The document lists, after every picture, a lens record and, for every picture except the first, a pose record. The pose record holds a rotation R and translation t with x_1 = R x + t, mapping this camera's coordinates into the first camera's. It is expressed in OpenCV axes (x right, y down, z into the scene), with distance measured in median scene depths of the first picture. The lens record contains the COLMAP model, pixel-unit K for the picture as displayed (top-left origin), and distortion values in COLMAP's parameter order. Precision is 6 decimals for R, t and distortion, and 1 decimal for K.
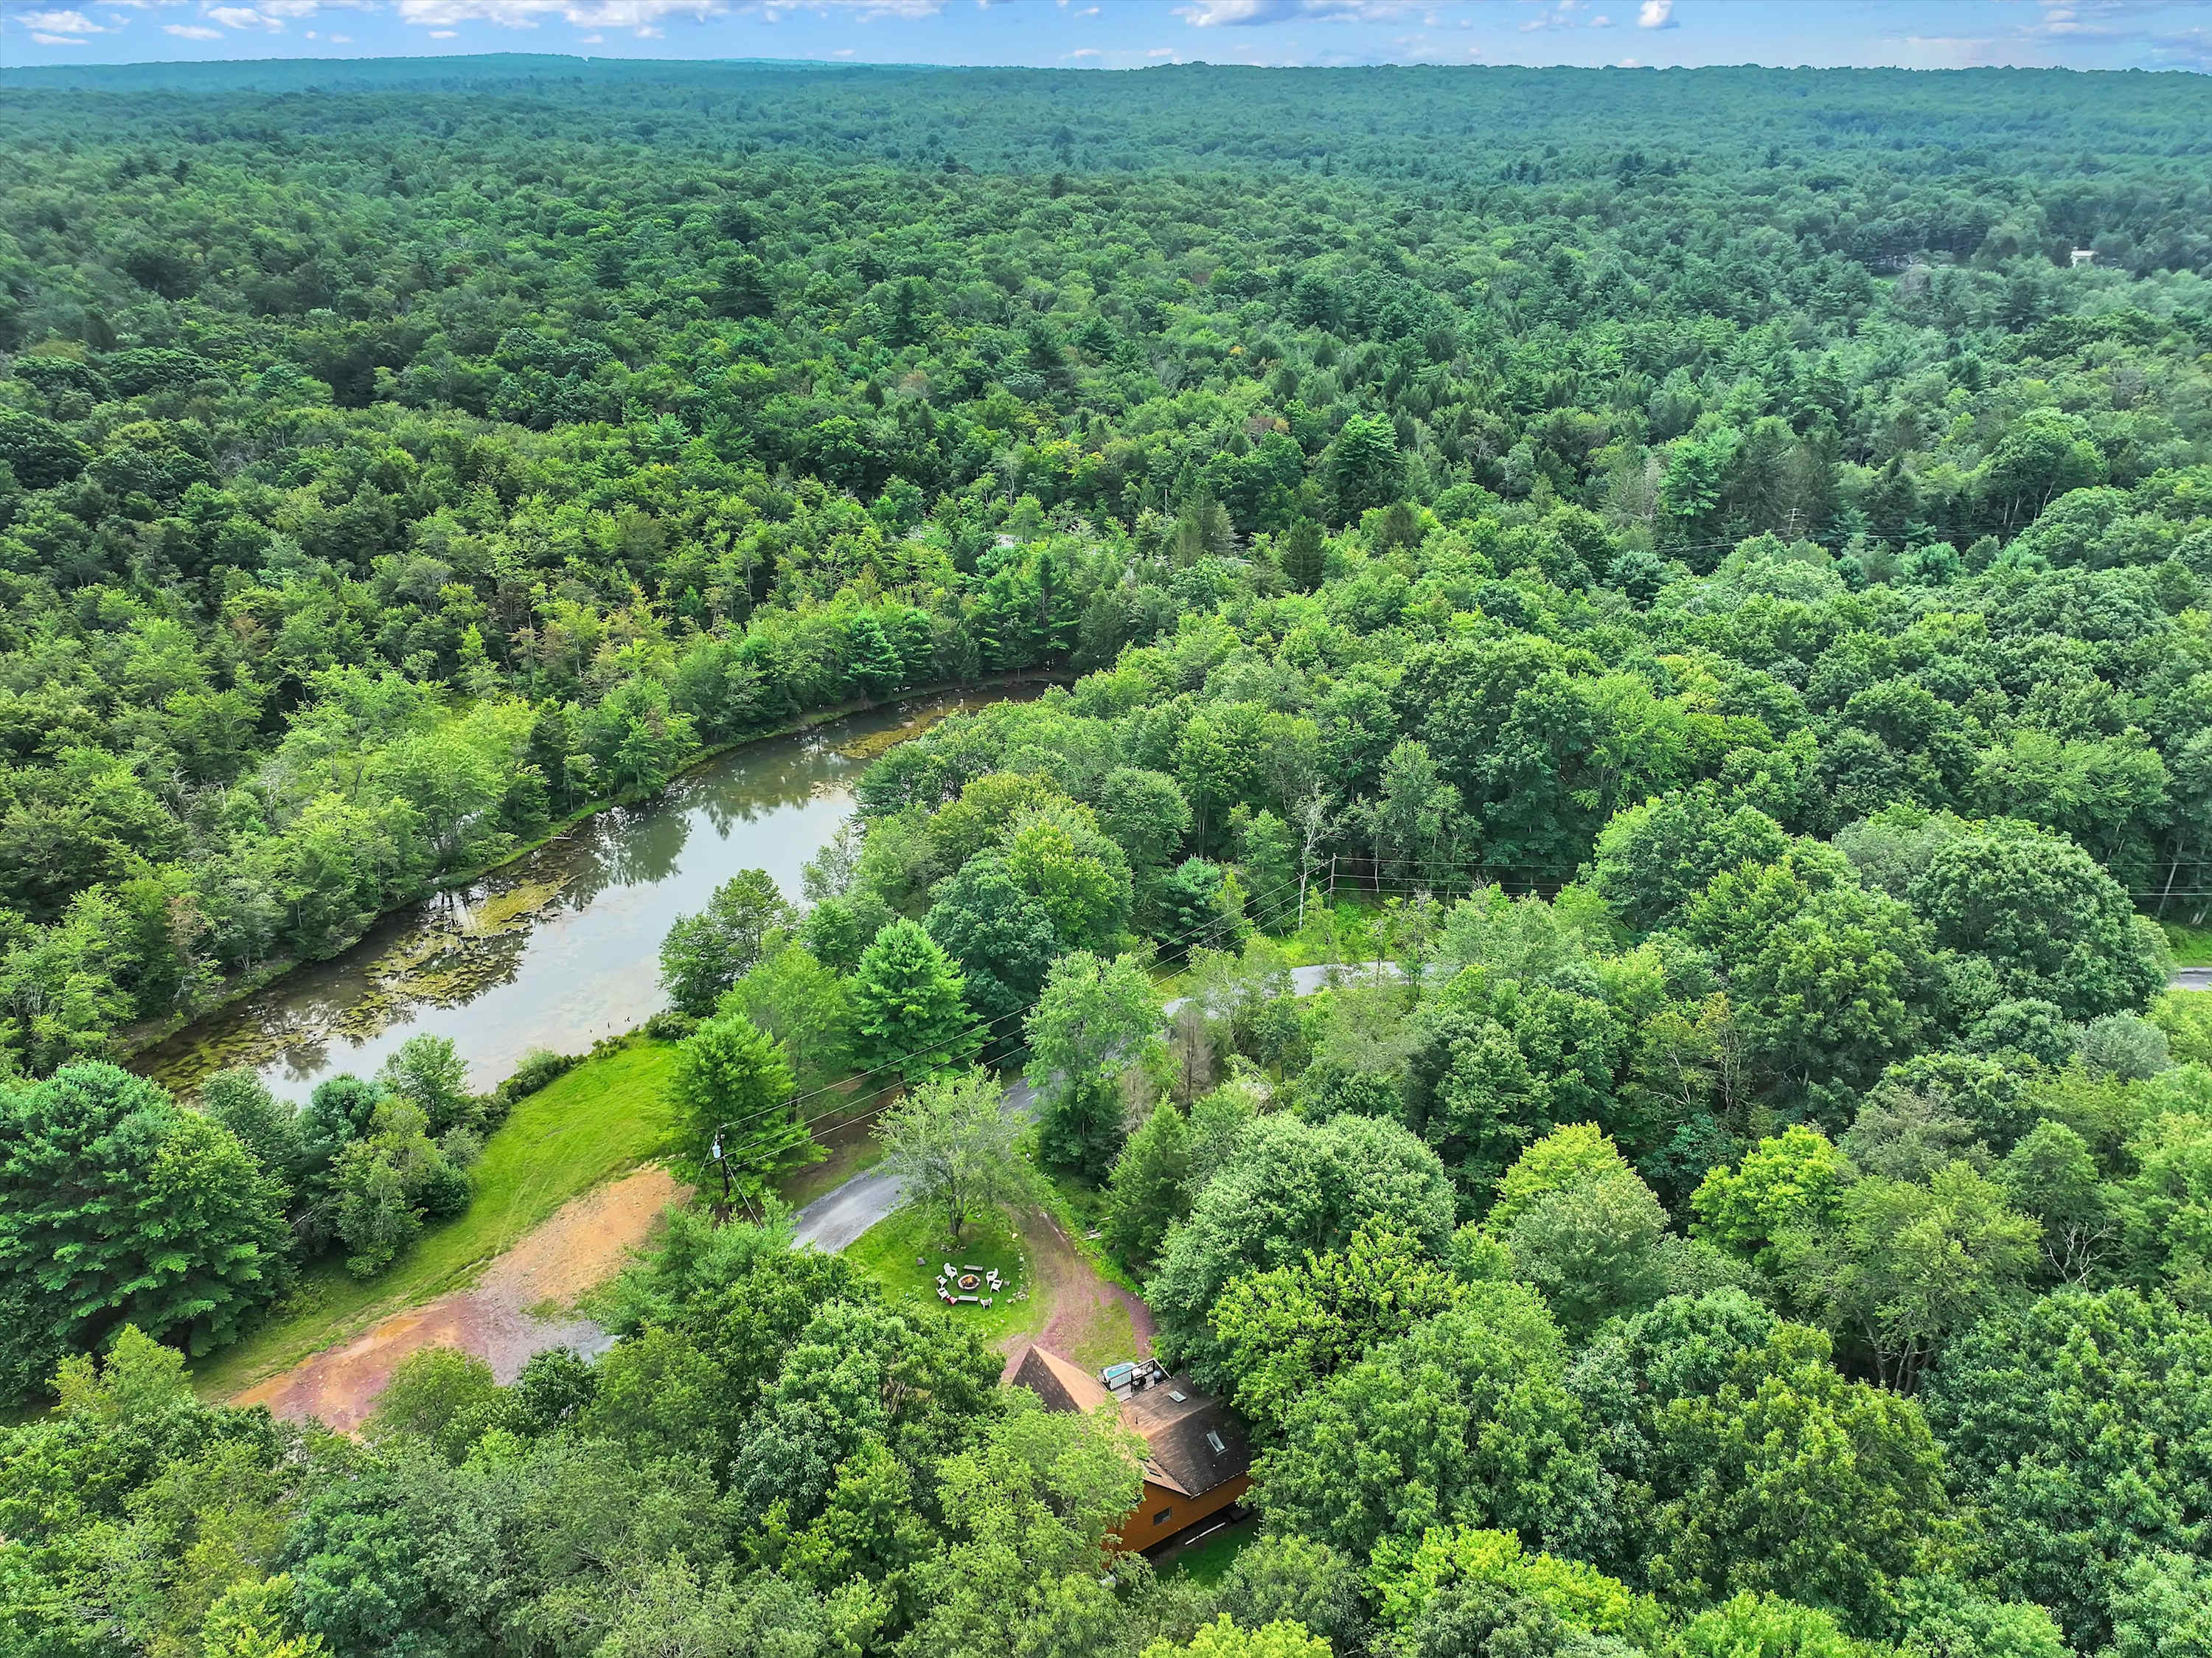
lens RADIAL K [[1552.9, 0, 1106.8], [0, 1552.9, 818.3], [0, 0, 1]] dist [-0.001041, 0.017067]
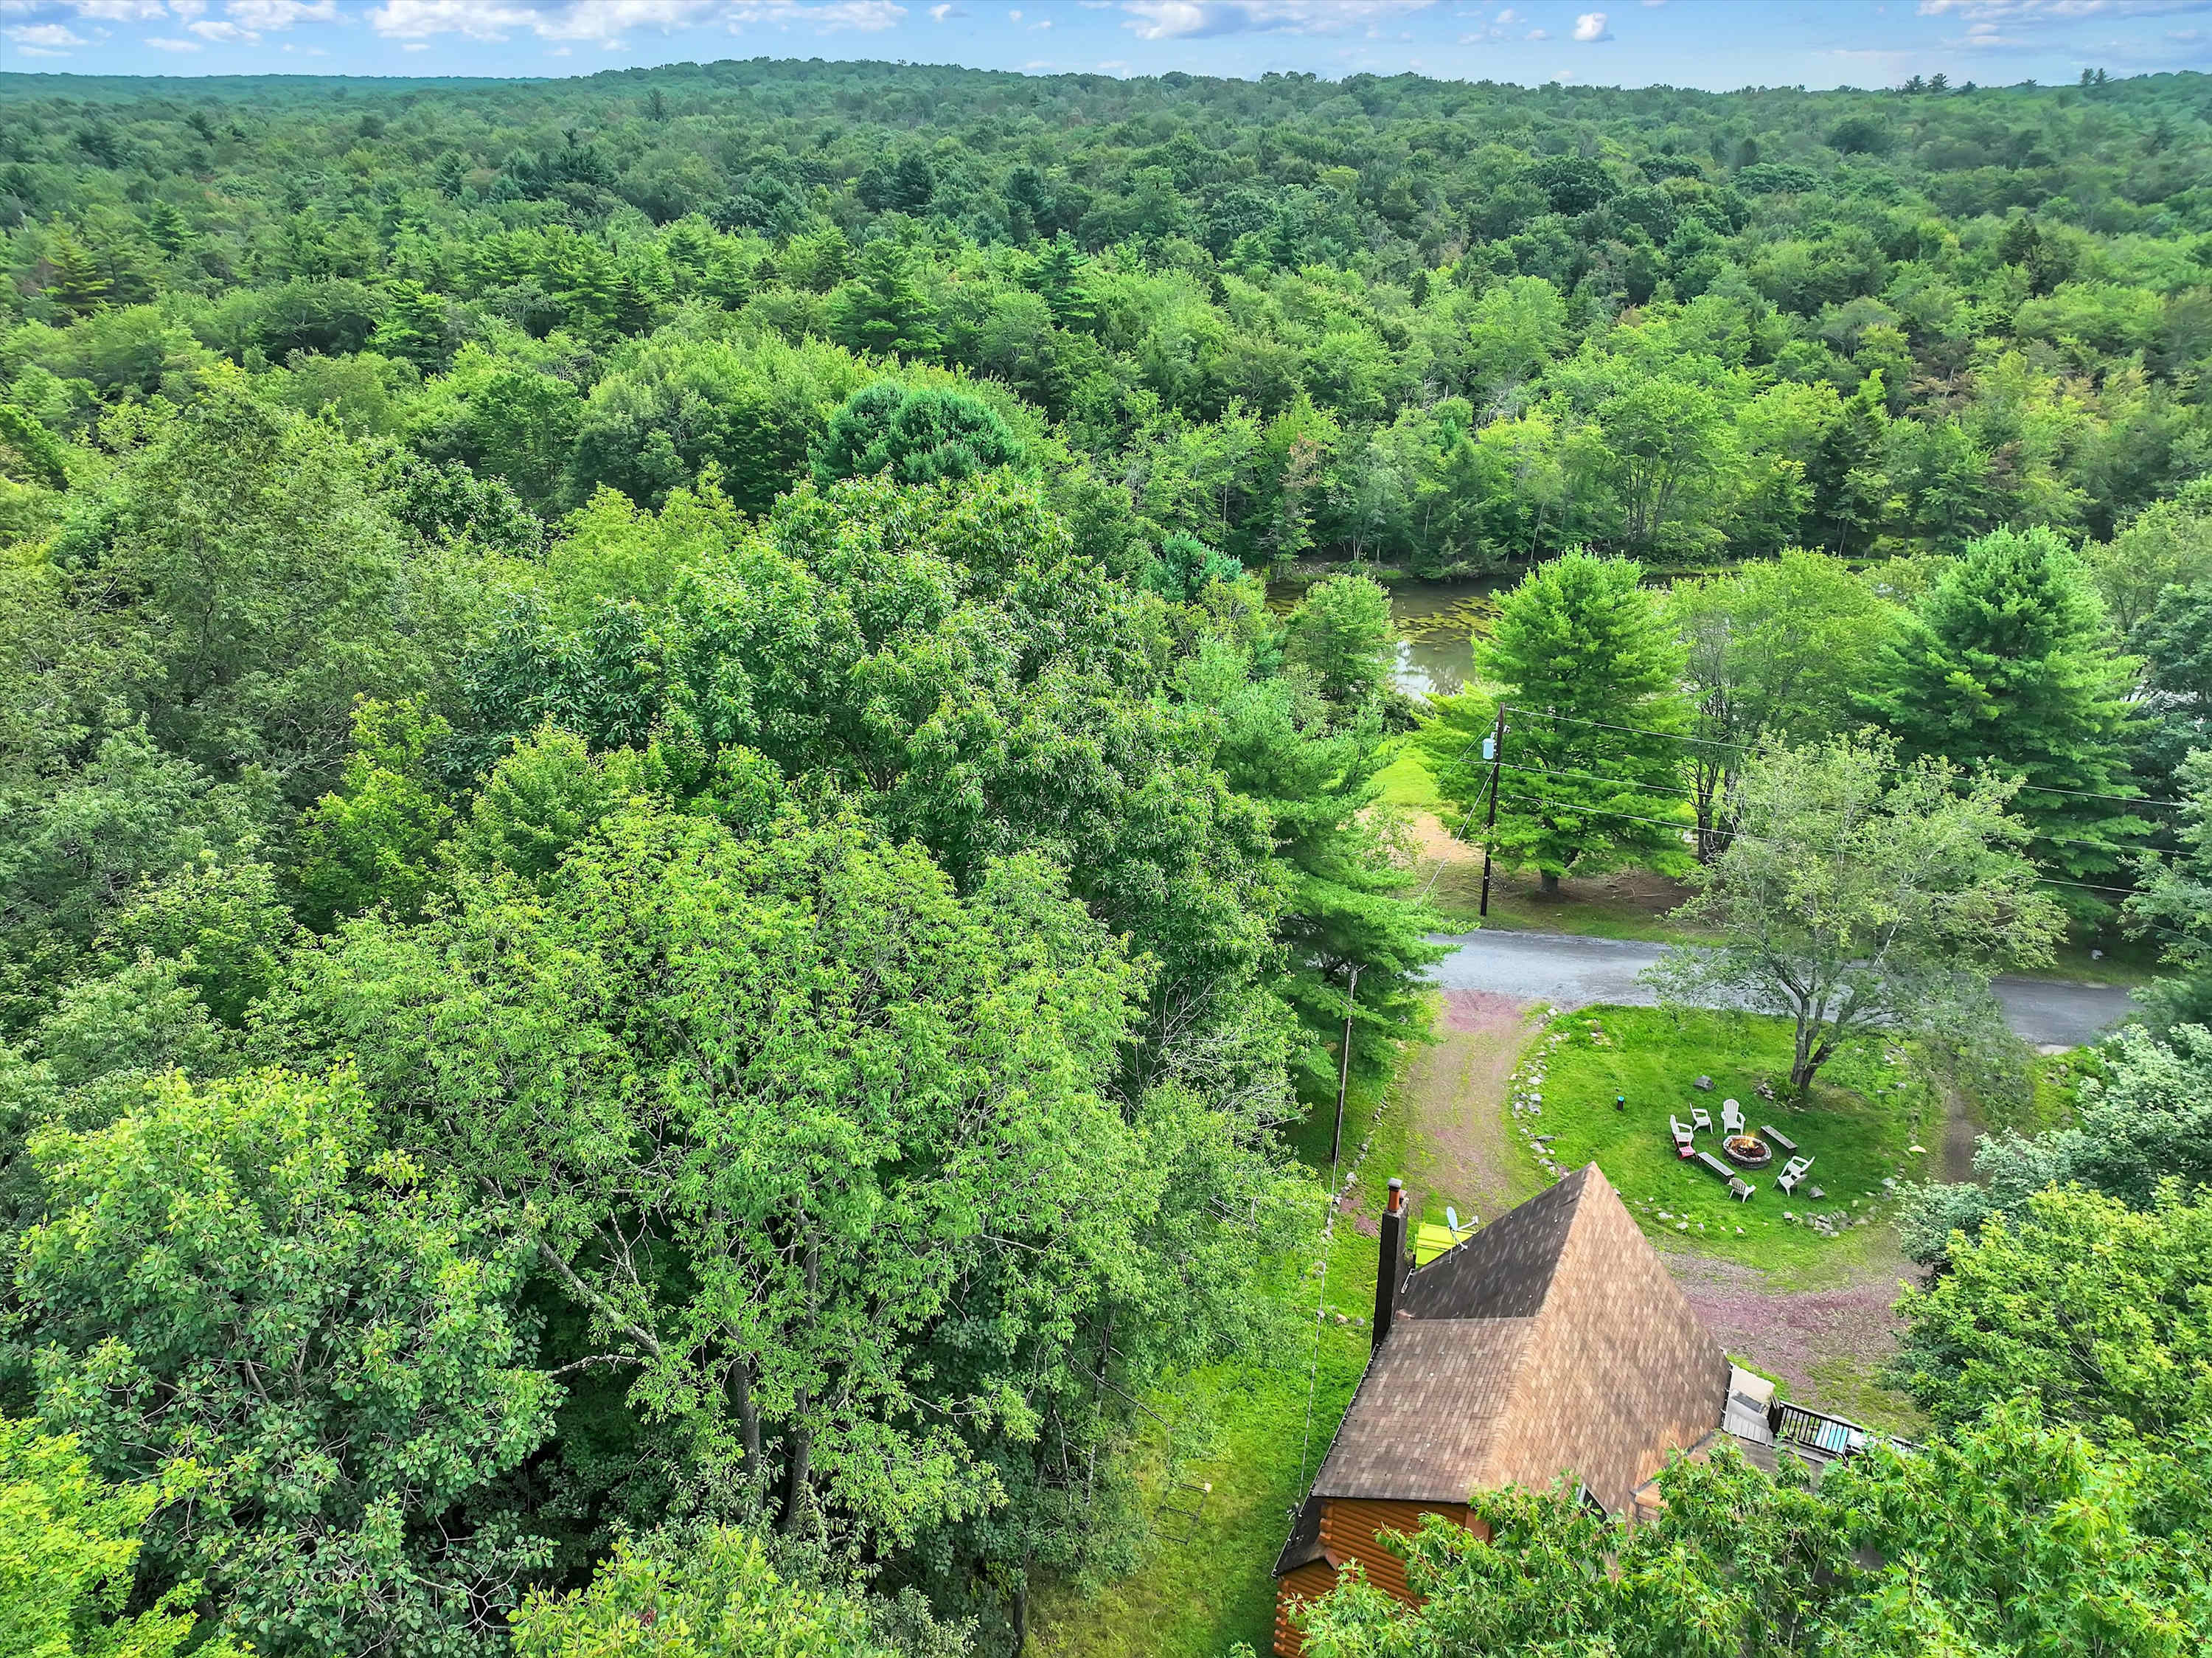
lens RADIAL K [[1552.9, 0, 1106.8], [0, 1552.9, 818.3], [0, 0, 1]] dist [-0.001041, 0.017067]
pose [[0.530410, 0.339014, -0.777003, 0.073413], [-0.358133, 0.920361, 0.157087, 0.102224], [0.768378, 0.194950, 0.609581, 0.274208]]
